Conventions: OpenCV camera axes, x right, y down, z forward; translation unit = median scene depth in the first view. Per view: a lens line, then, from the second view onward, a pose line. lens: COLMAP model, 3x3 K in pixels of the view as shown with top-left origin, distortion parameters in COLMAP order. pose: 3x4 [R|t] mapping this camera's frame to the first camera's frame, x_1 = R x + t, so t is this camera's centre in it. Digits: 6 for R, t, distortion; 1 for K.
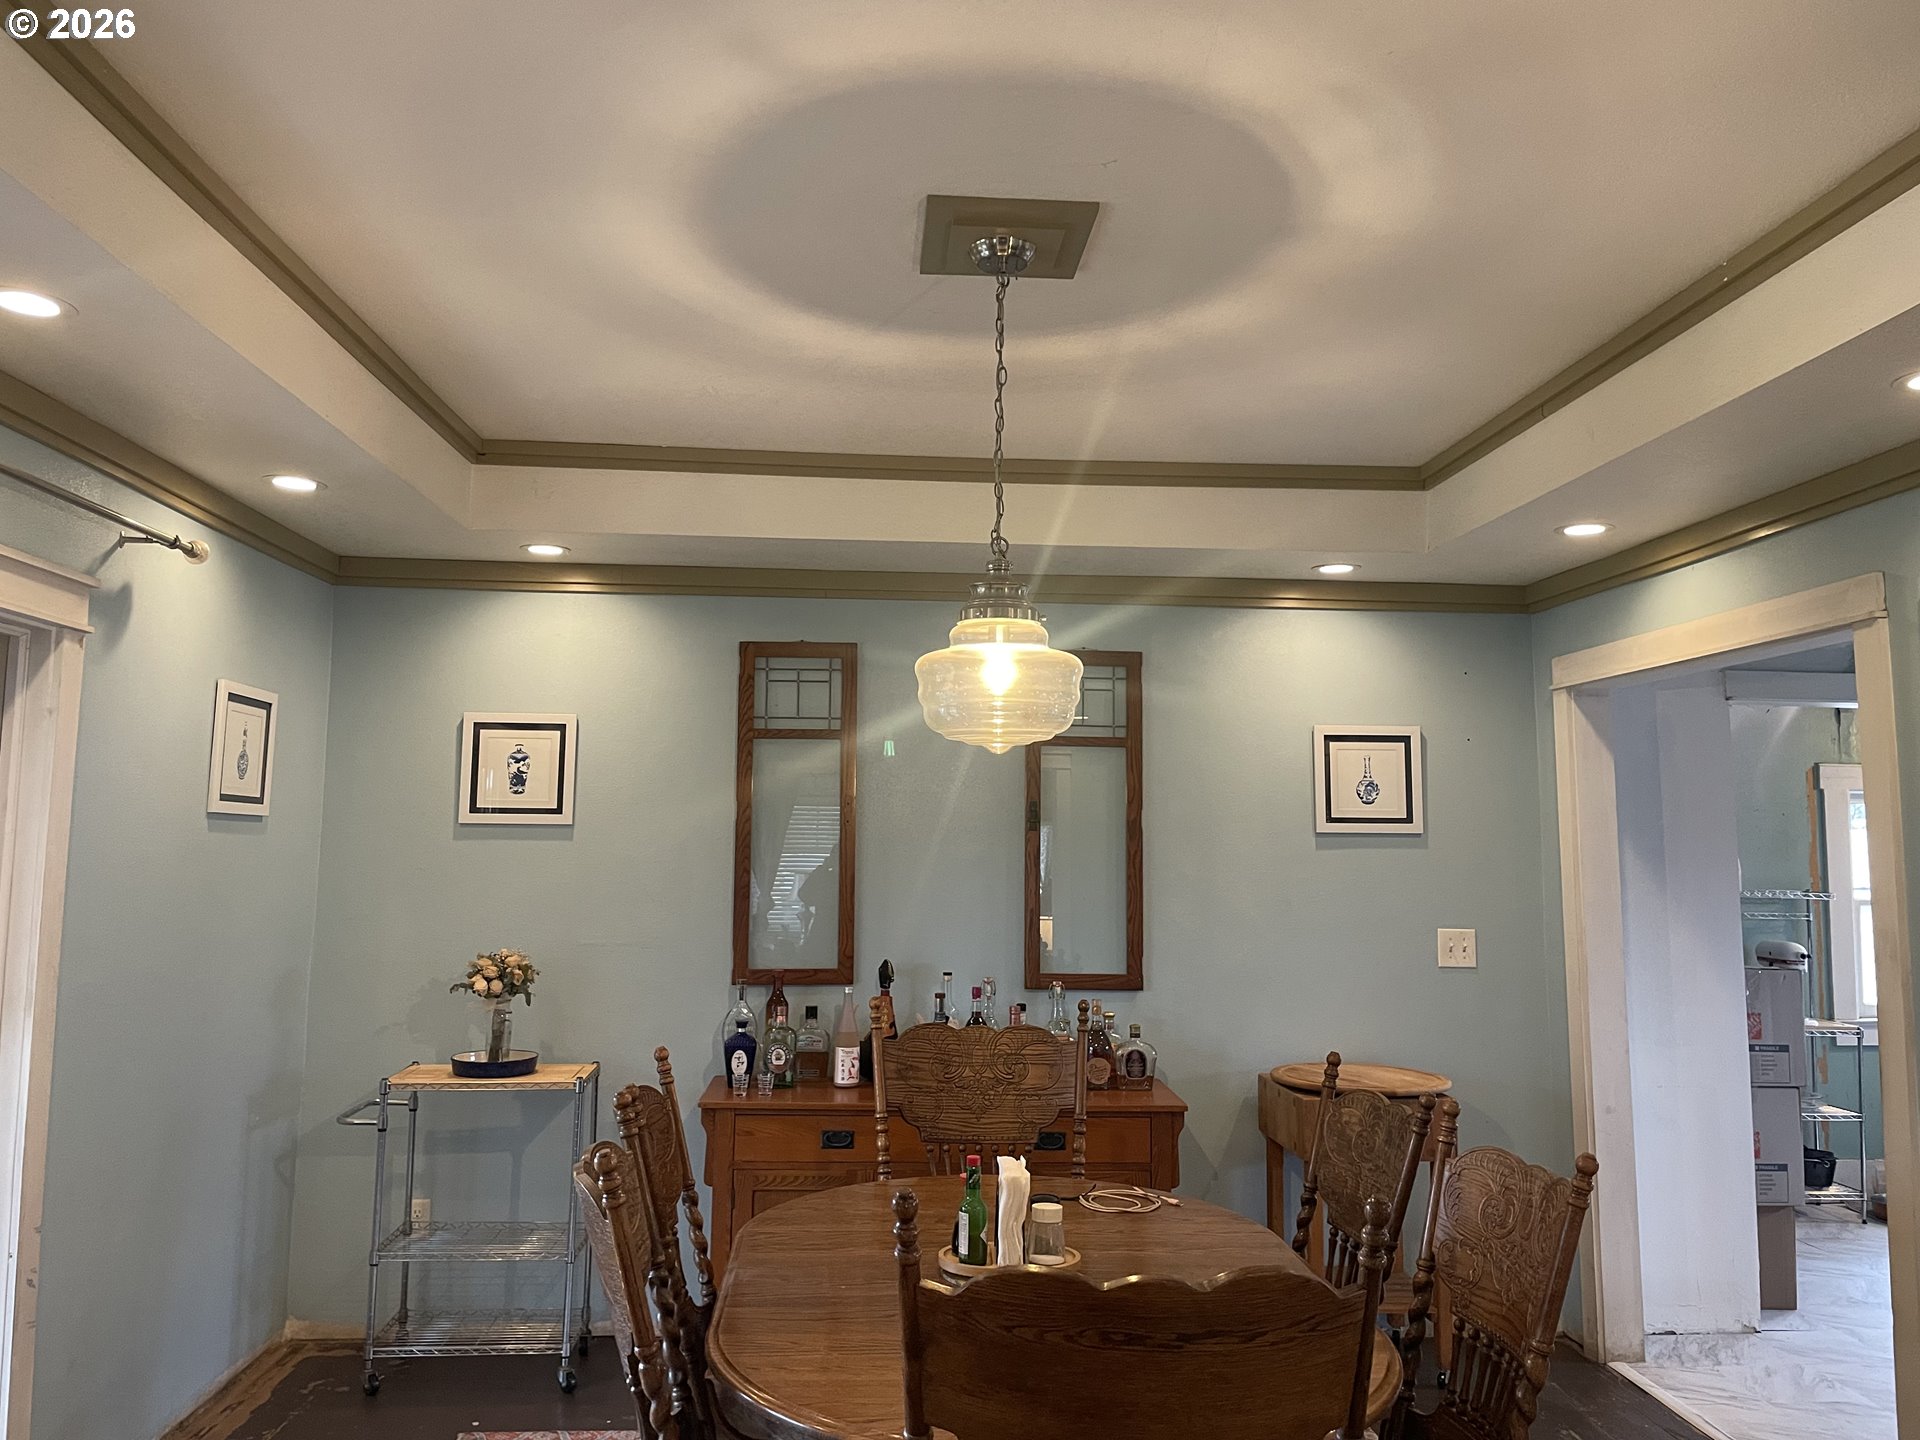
lens RADIAL K [[1451.7, 0, 934.9], [0, 1451.7, 696.8], [0, 0, 1]] dist [0.076571, -0.092314]
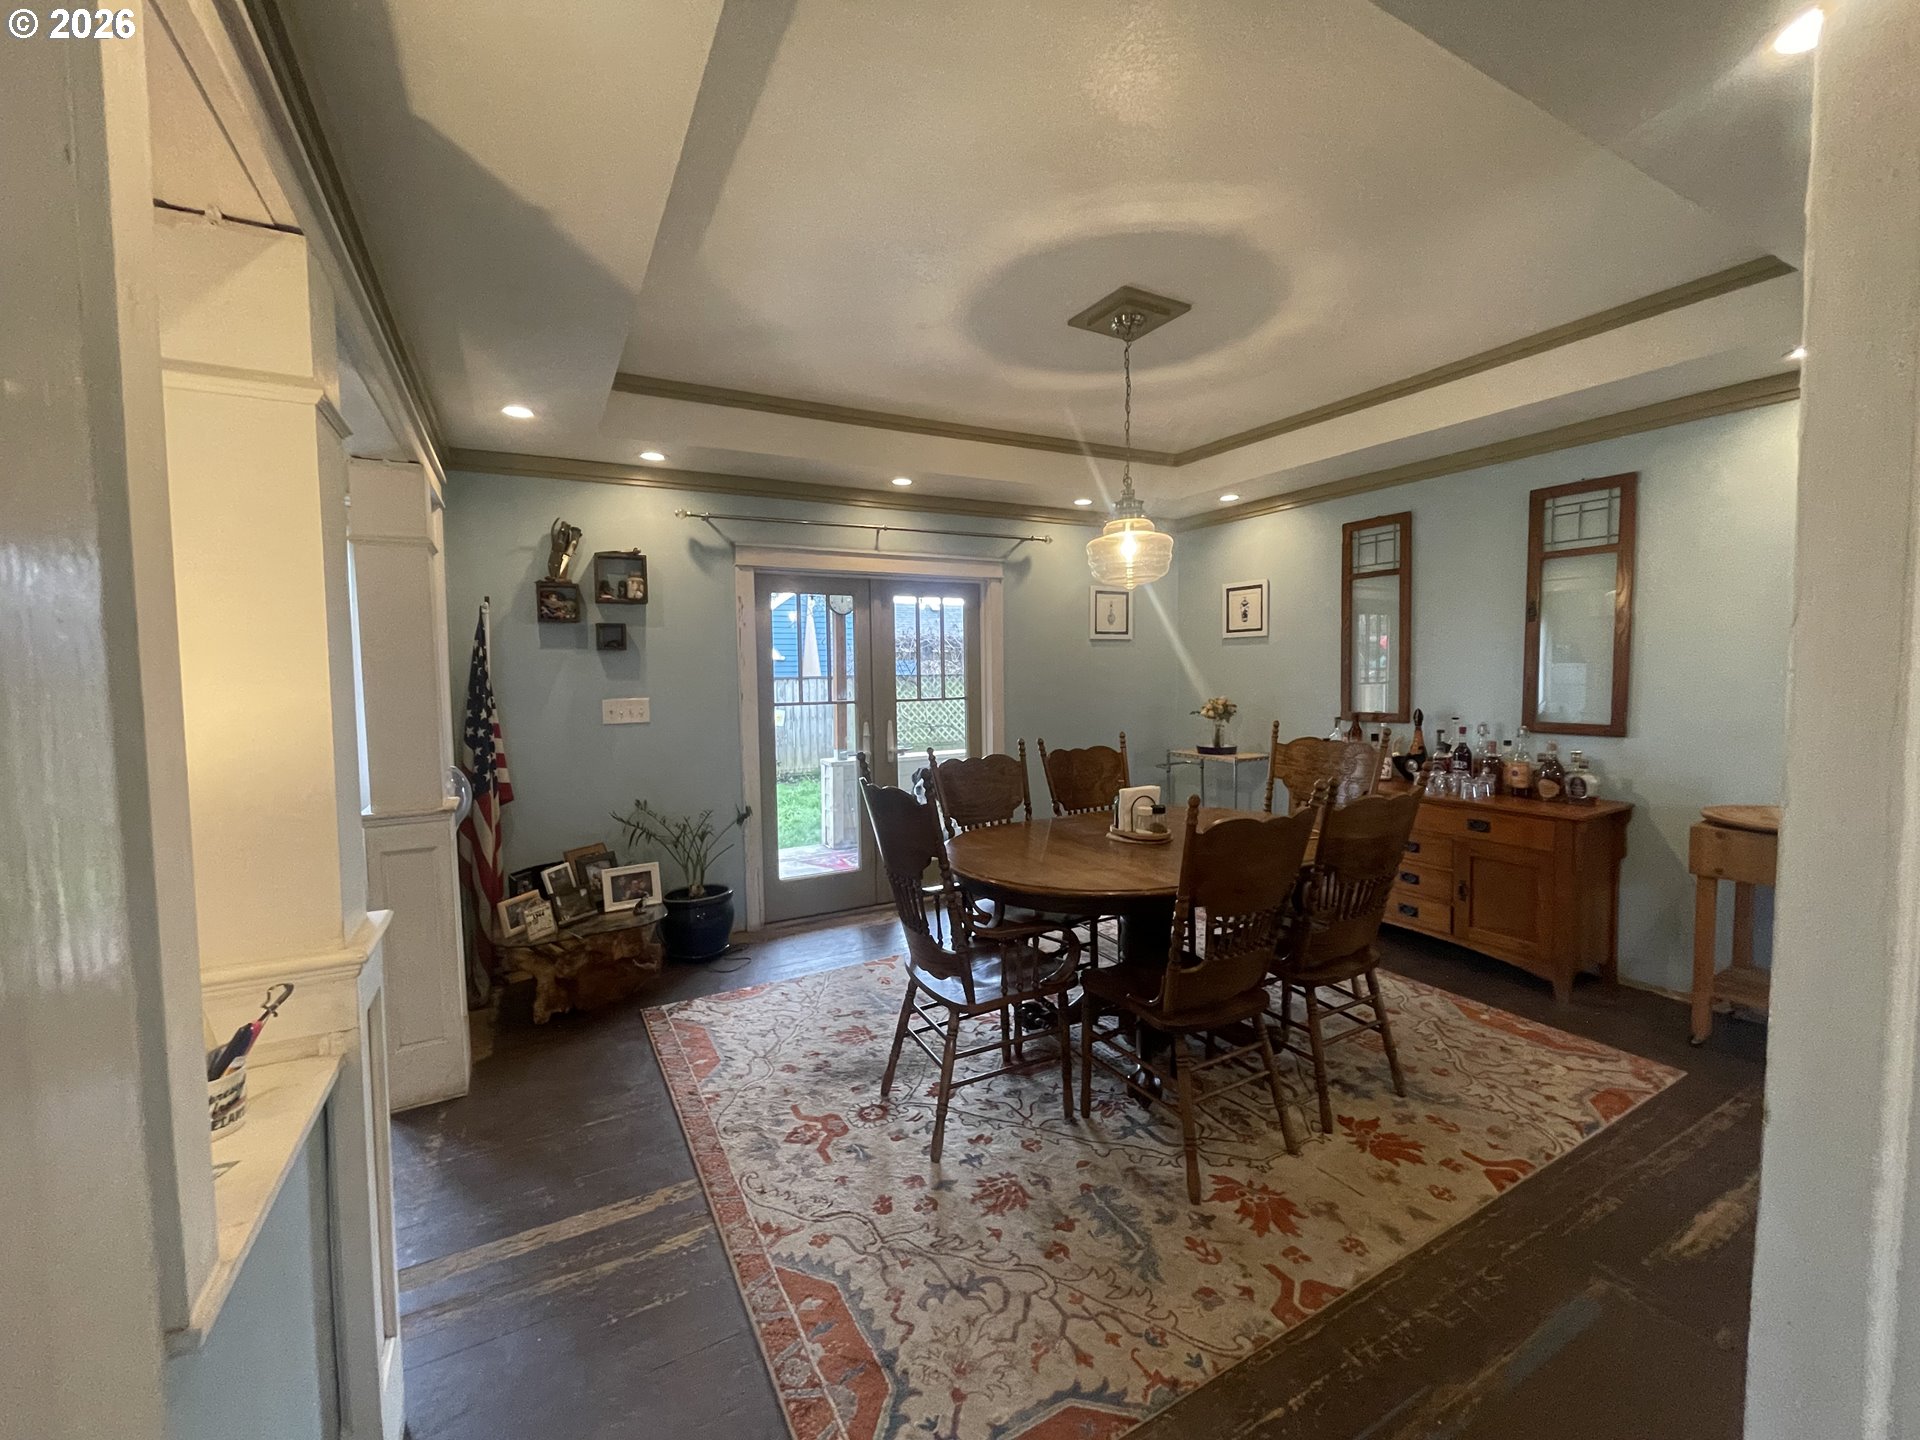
lens RADIAL K [[777.6, 0, 956.1], [0, 777.6, 715.7], [0, 0, 1]] dist [-0.002815, 0.000511]
pose [[0.430265, 0.033597, -0.902077, 0.565257], [0.117506, 0.988720, 0.092871, 0.052338], [0.895022, -0.145959, 0.421464, 0.191528]]
